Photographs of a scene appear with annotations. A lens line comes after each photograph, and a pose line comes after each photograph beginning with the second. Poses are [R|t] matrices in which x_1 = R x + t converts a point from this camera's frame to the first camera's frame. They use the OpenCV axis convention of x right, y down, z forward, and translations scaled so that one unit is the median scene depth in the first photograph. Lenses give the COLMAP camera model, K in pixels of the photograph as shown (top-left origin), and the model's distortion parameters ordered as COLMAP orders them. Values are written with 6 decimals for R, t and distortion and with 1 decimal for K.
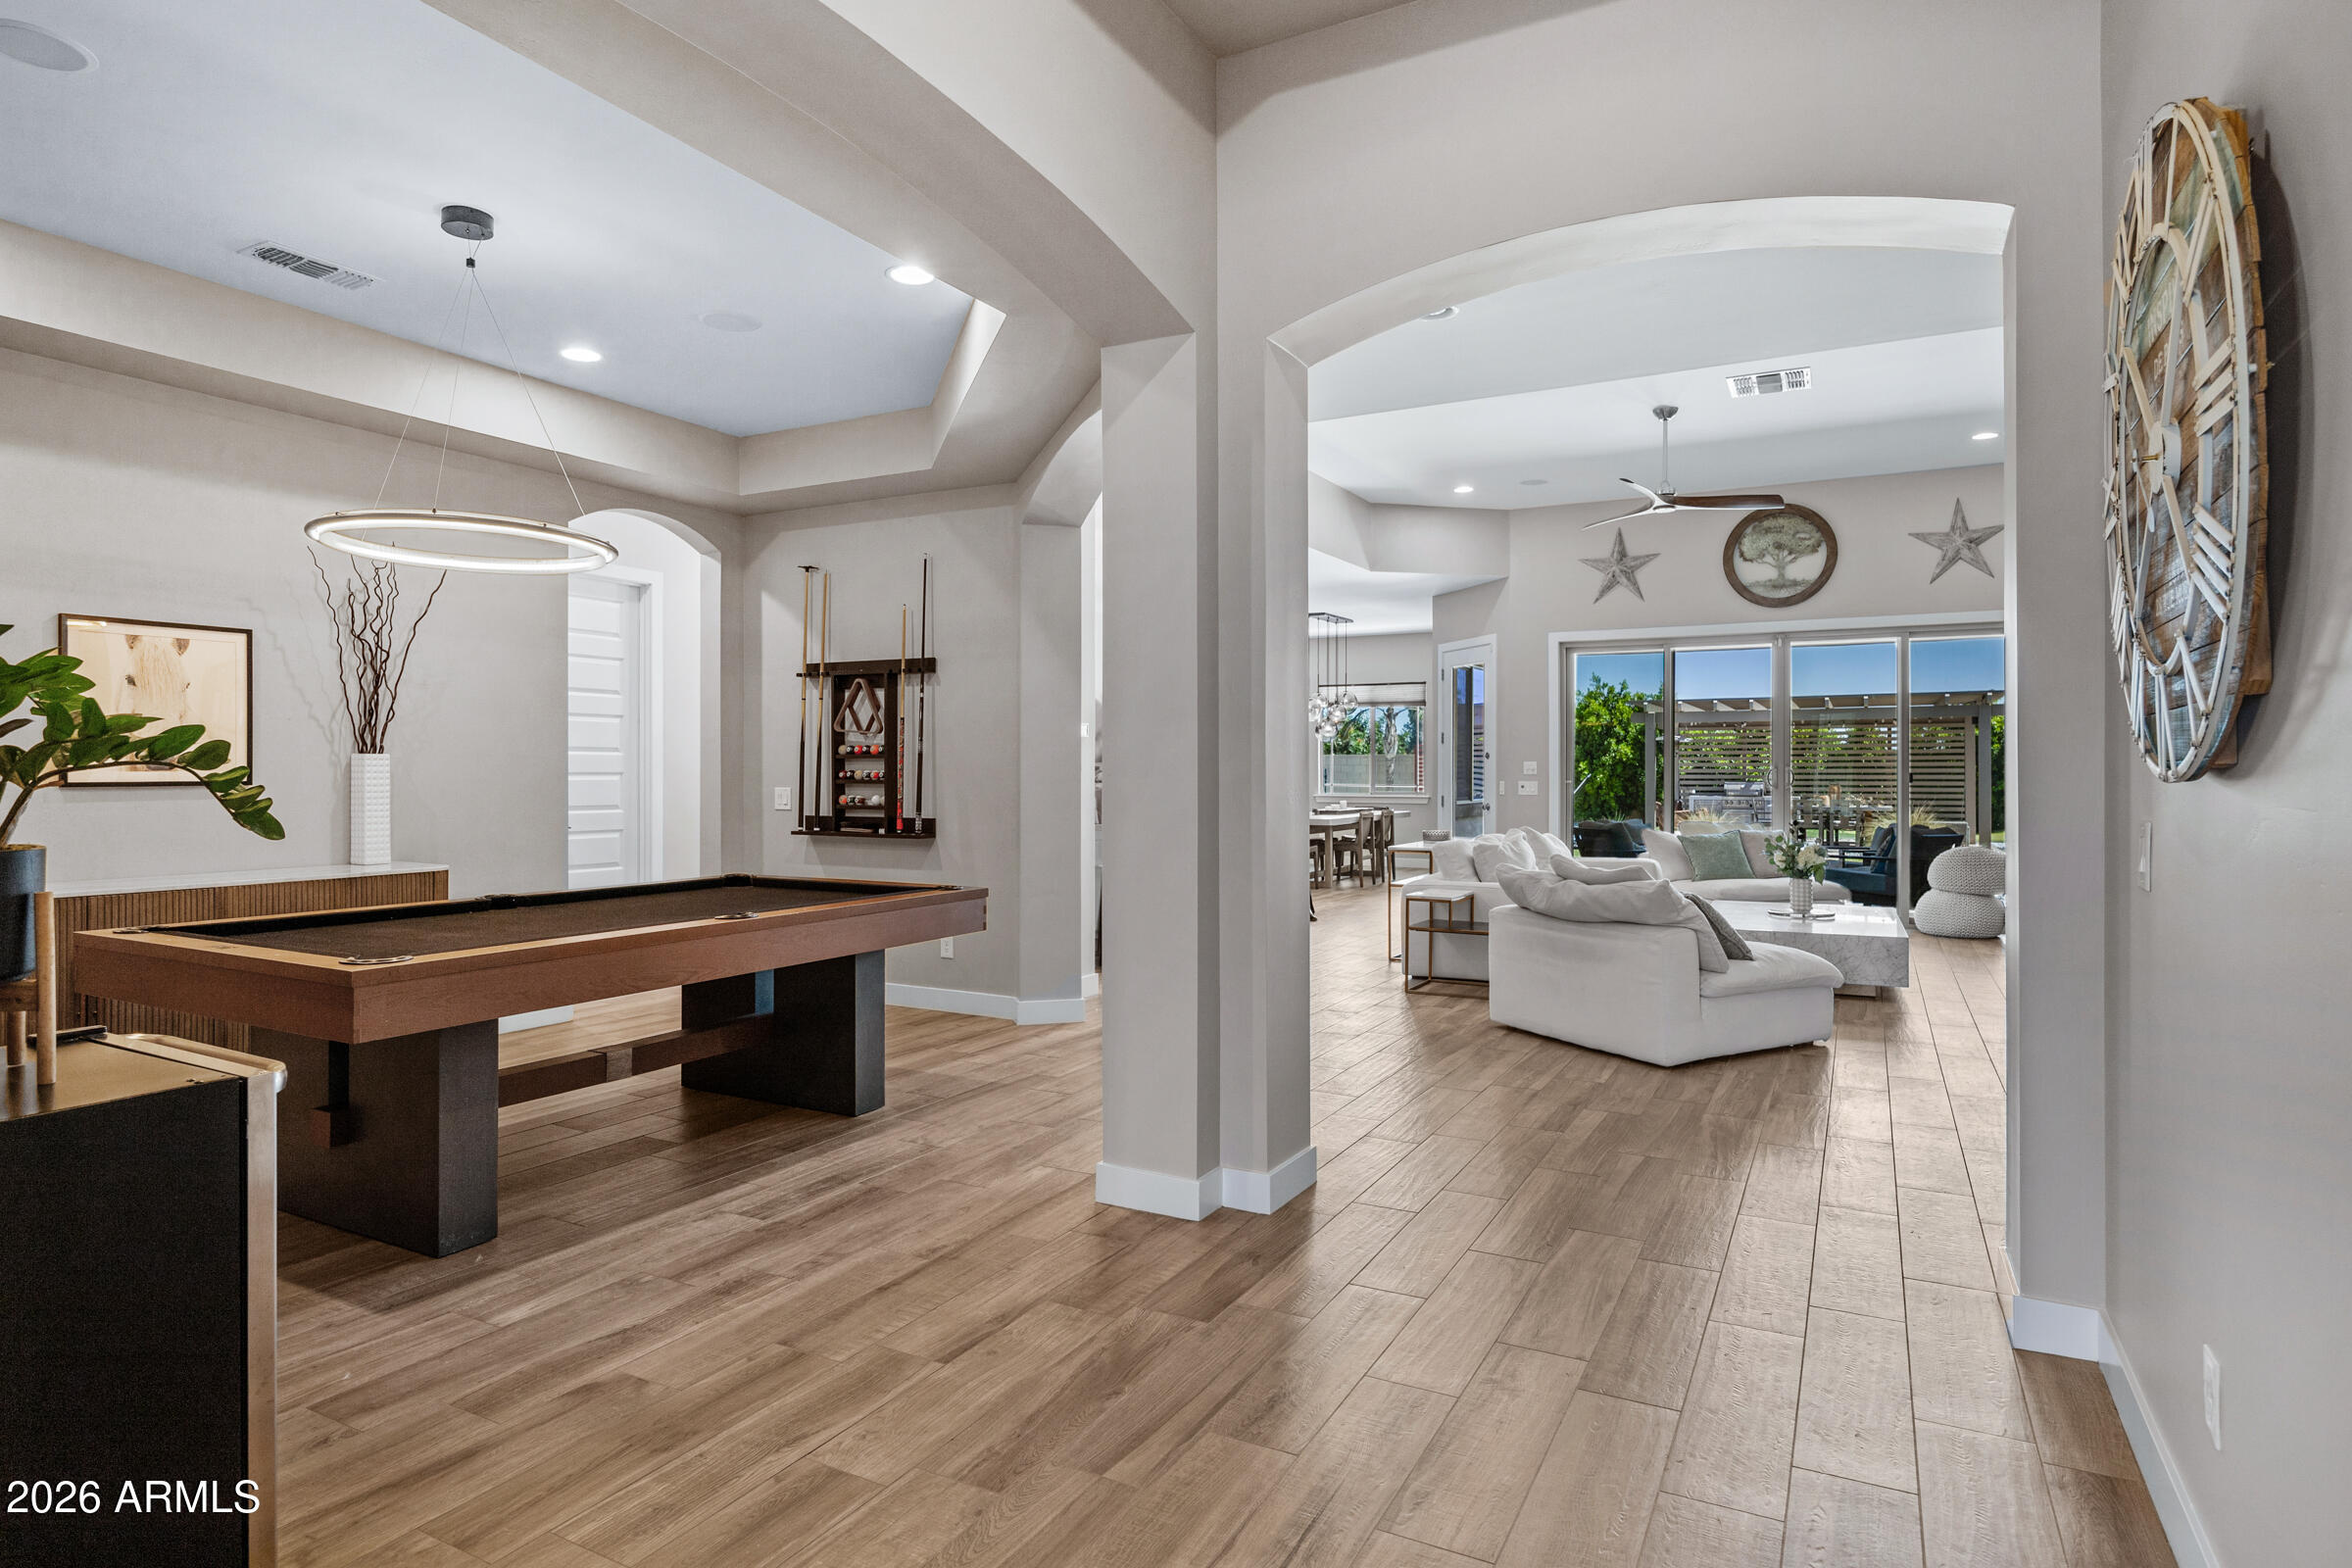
lens RADIAL K [[1270.7, 0, 1155.9], [0, 1270.7, 771.4], [0, 0, 1]] dist [-0.002323, 0.003333]
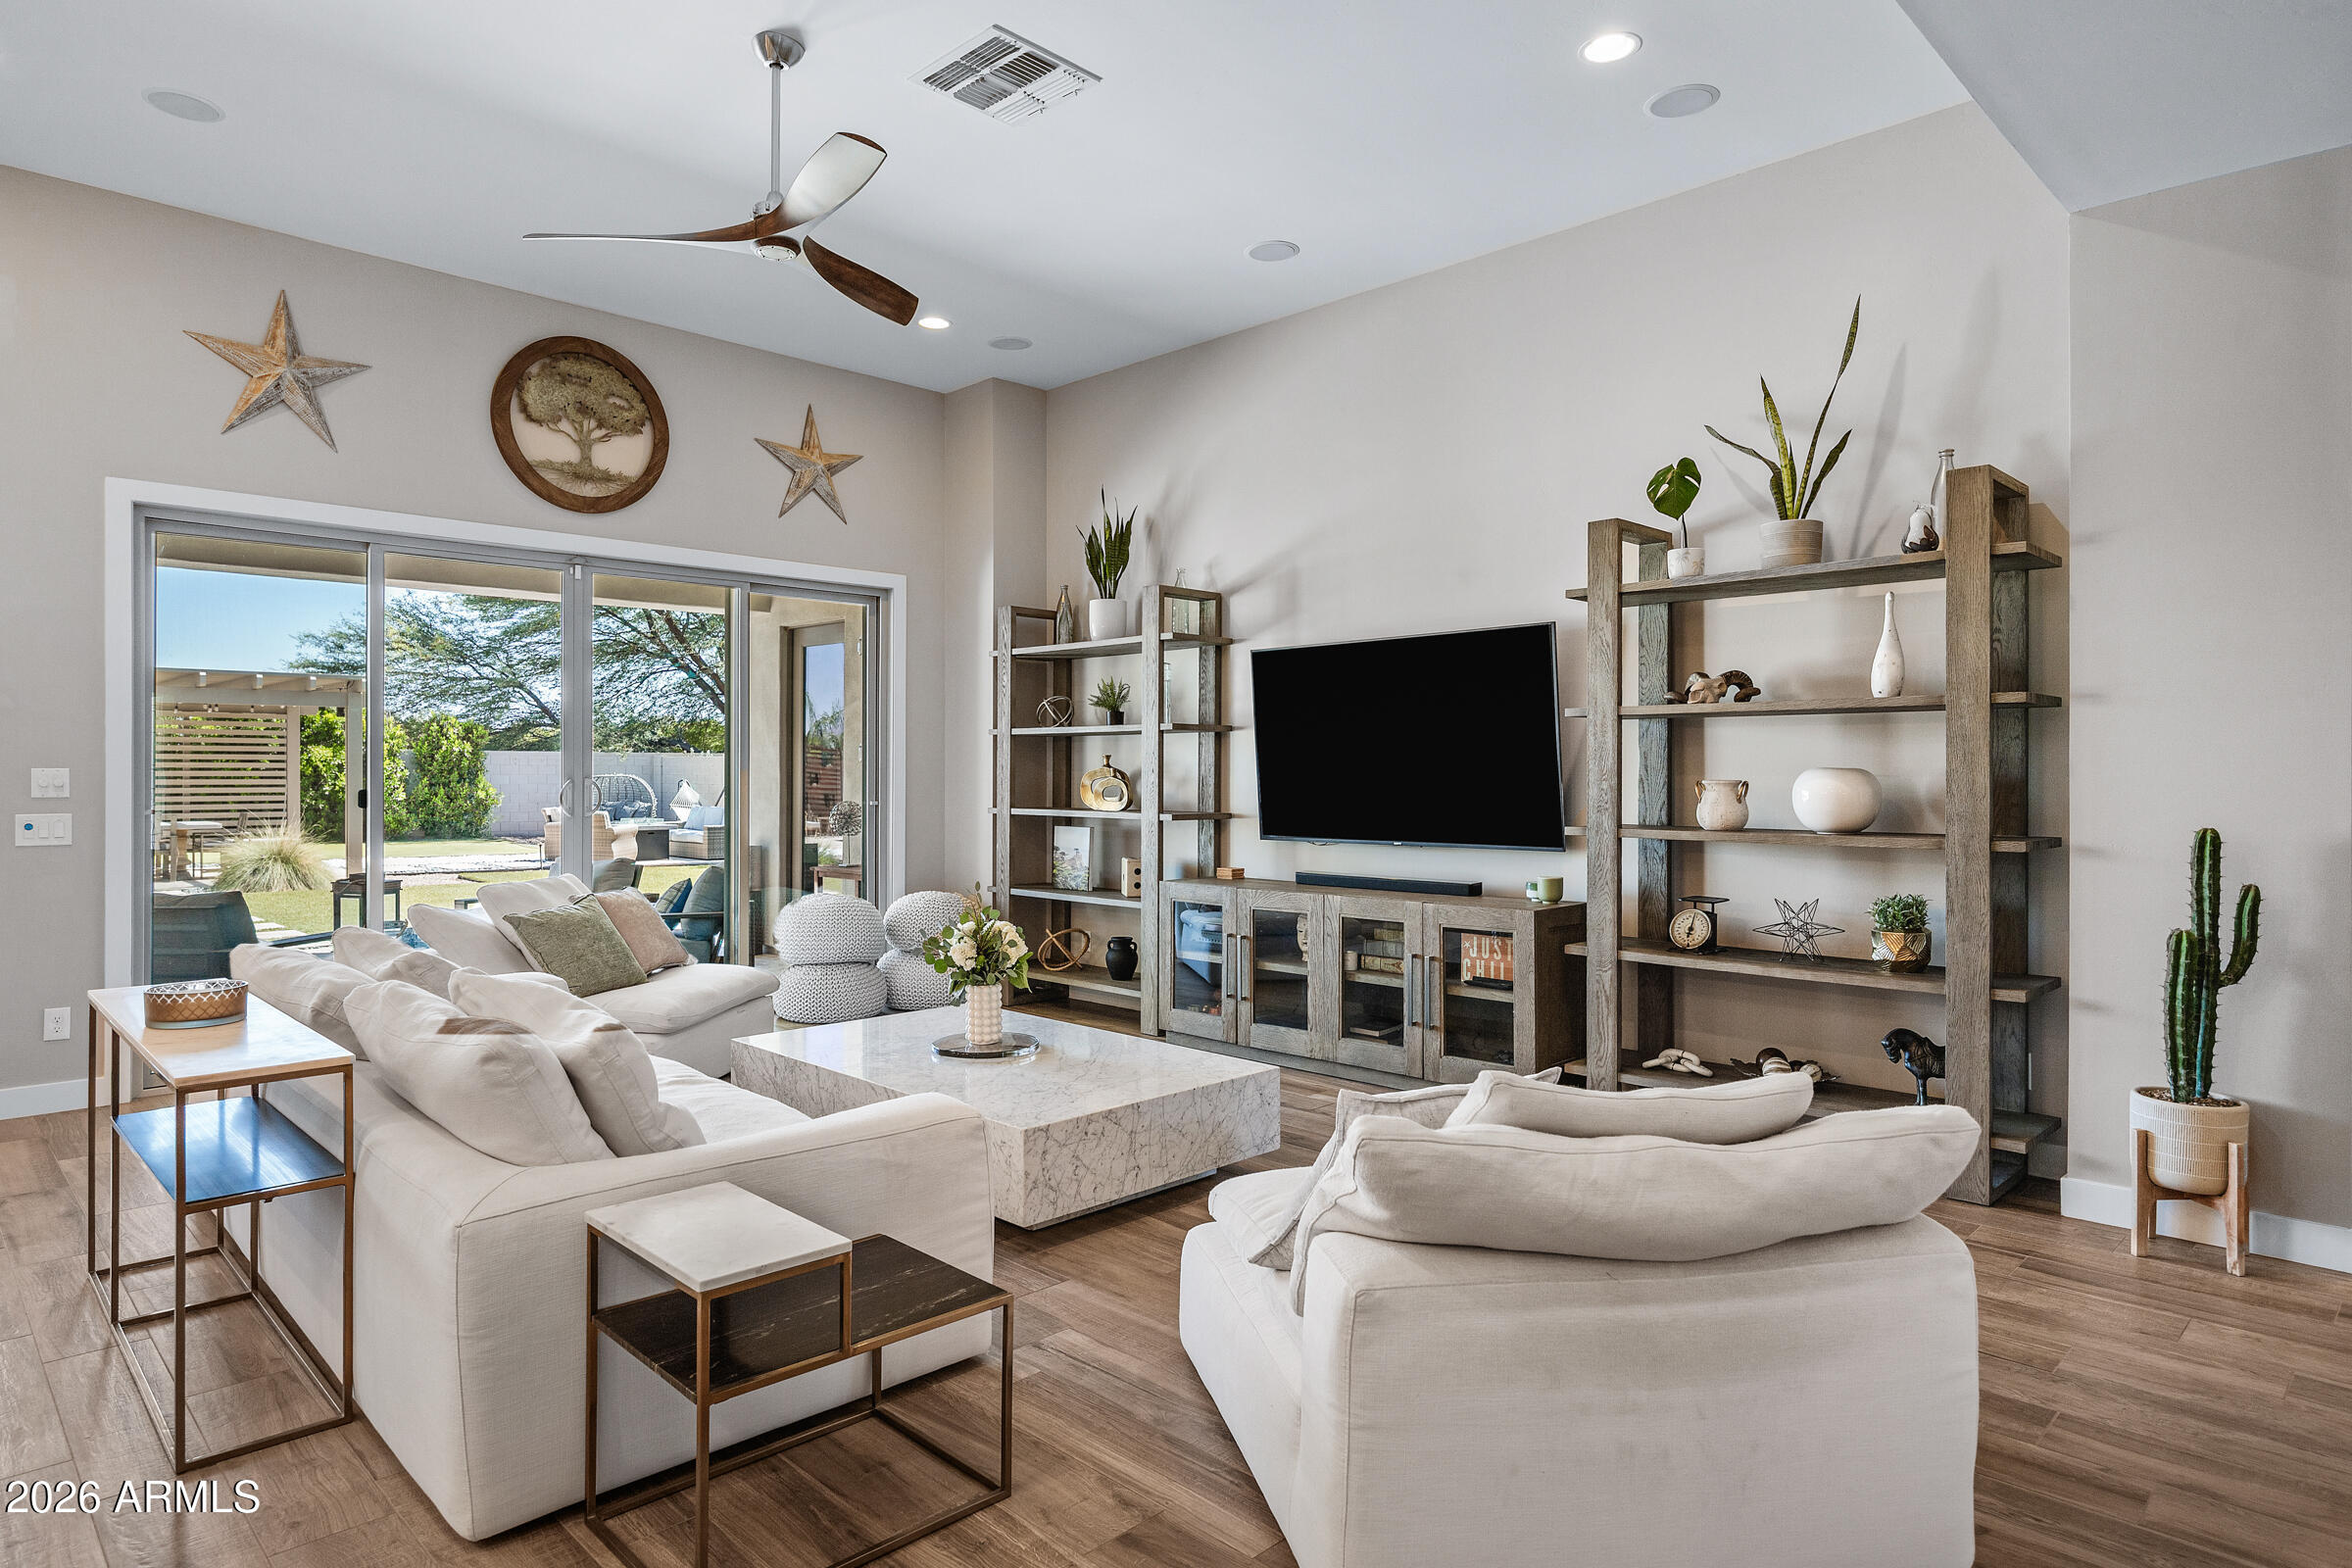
lens RADIAL K [[1342.6, 0, 1163.8], [0, 1342.6, 773.4], [0, 0, 1]] dist [-0.011858, 0.002097]
pose [[0.279737, 0.000025, 0.960077, -0.056567], [-0.001467, 0.999999, 0.000401, -0.011437], [-0.960076, -0.001520, 0.279737, 0.890602]]
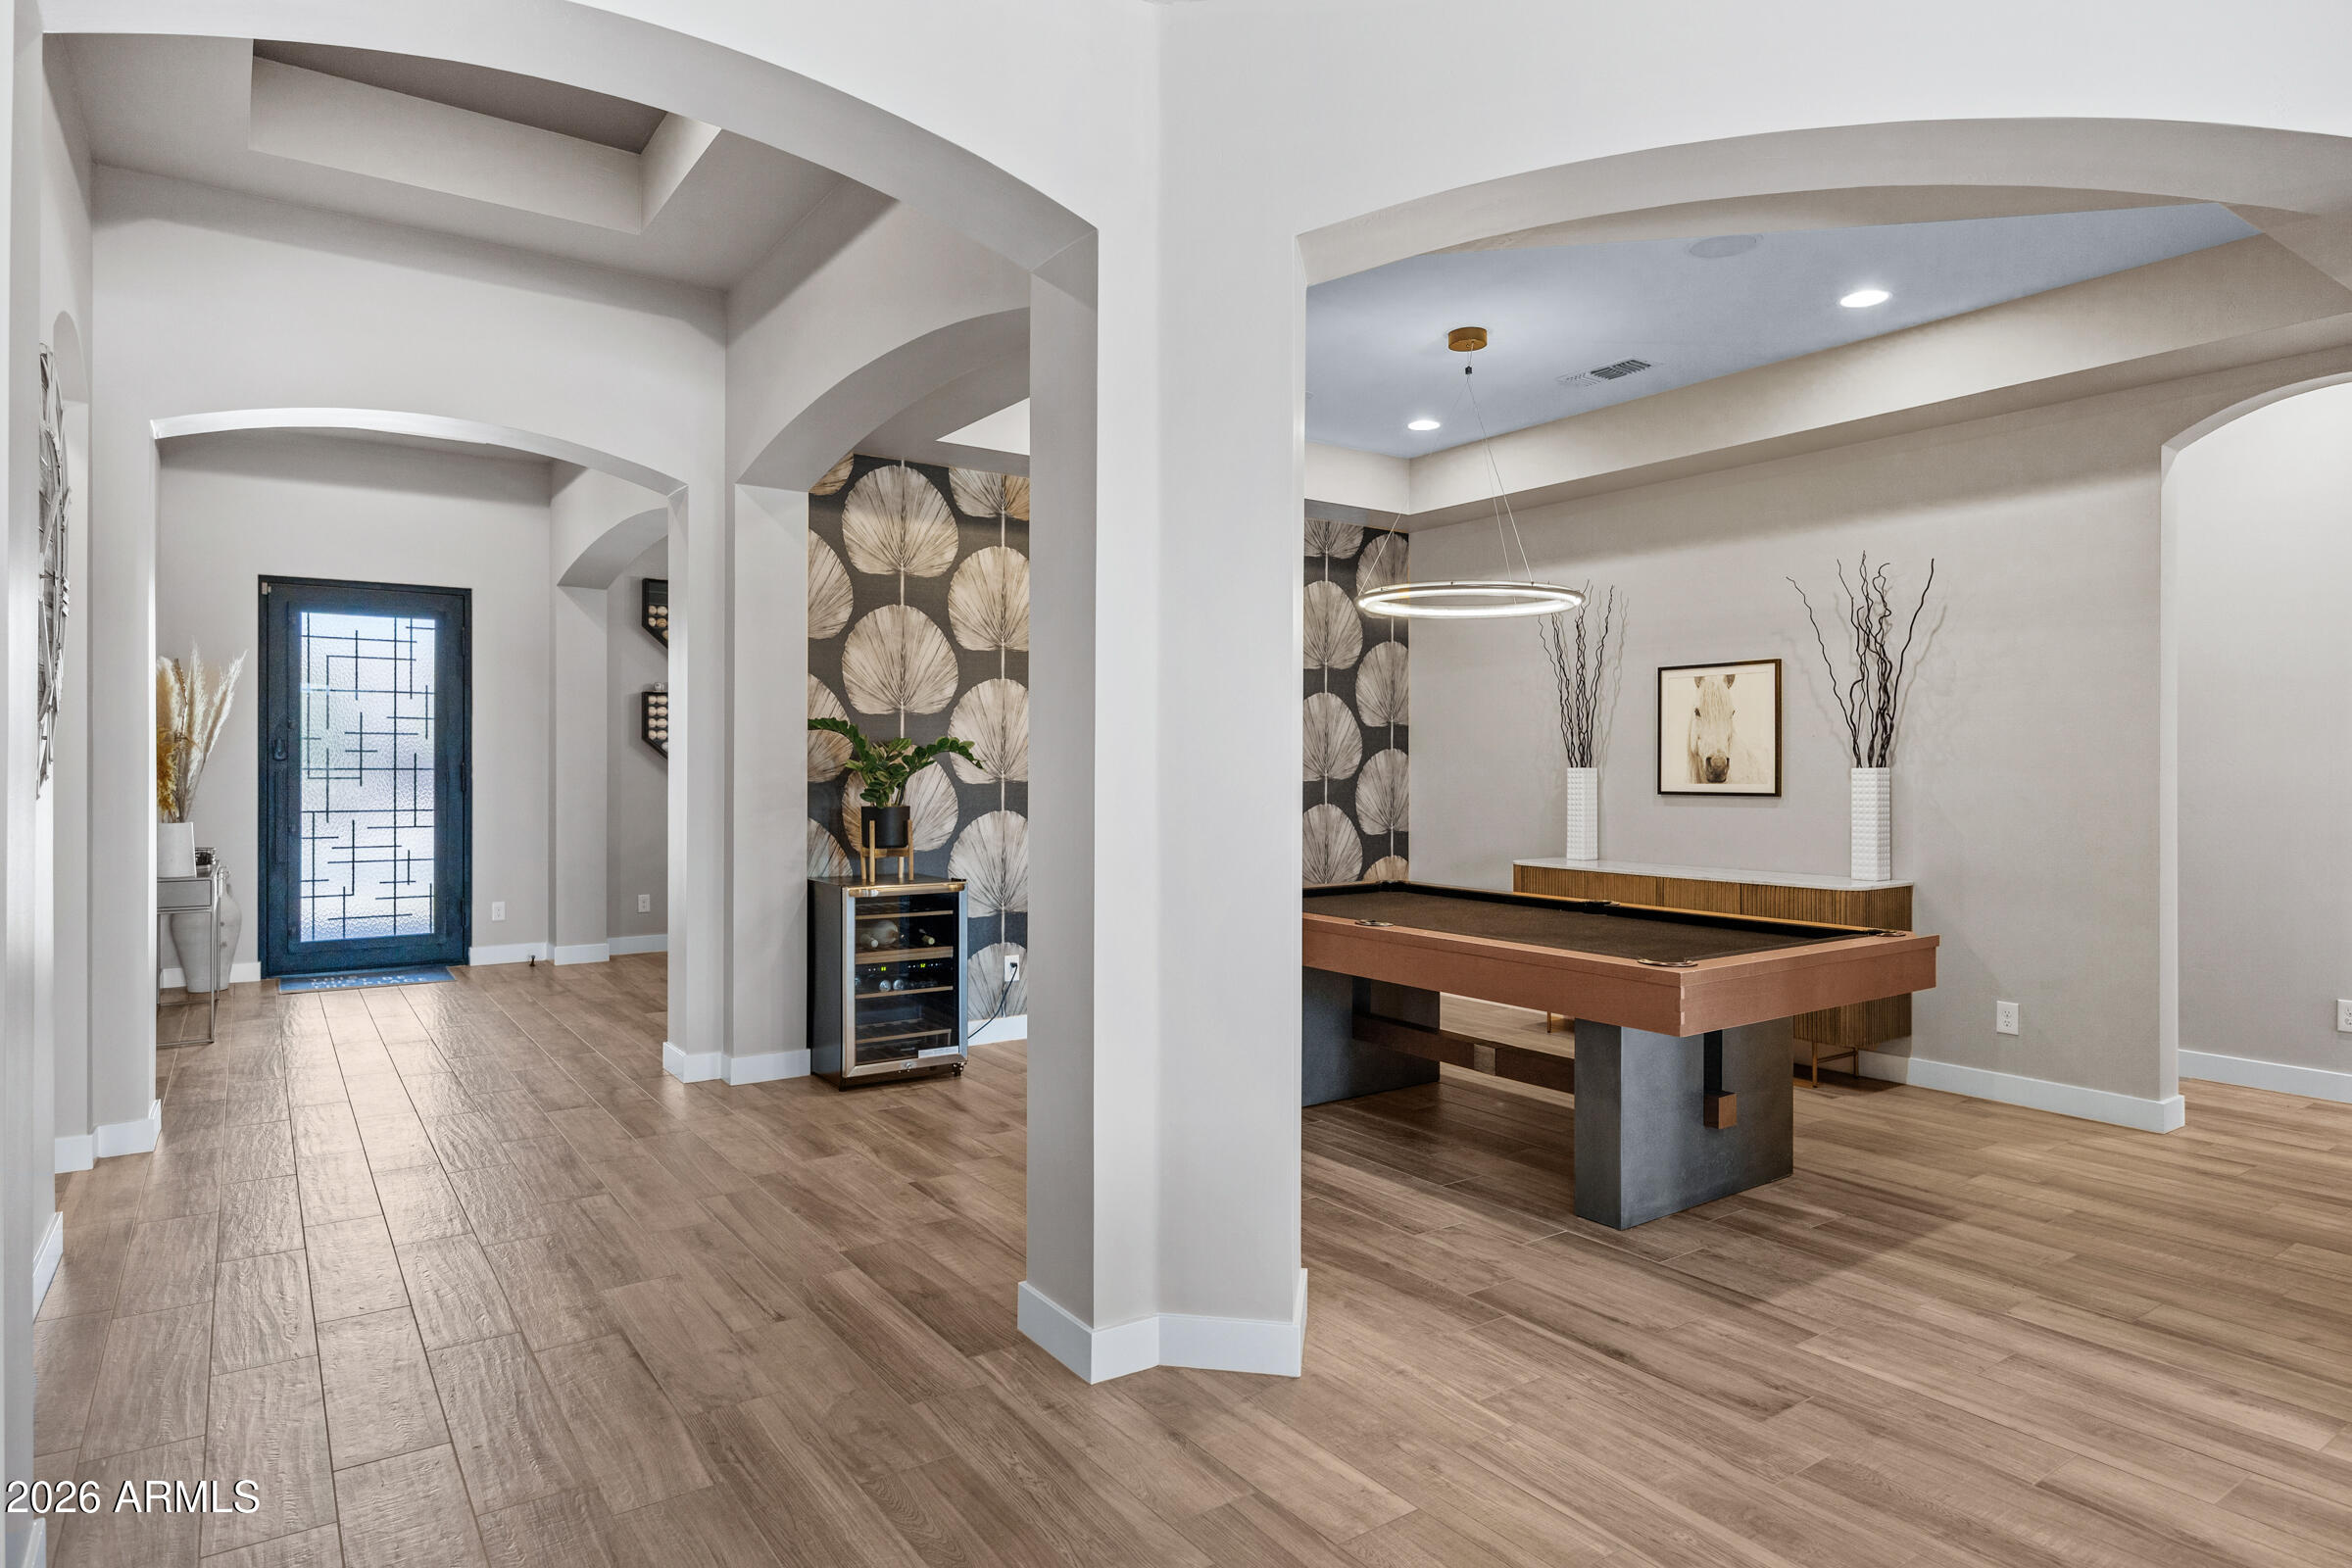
lens RADIAL K [[1342.6, 0, 1190.4], [0, 1342.6, 774.4], [0, 0, 1]] dist [-0.011858, 0.002097]
pose [[-0.435112, 0.002660, -0.900372, 0.442890], [-0.004426, 0.999977, 0.005094, -0.009703], [0.900365, 0.006202, -0.435091, 0.791946]]
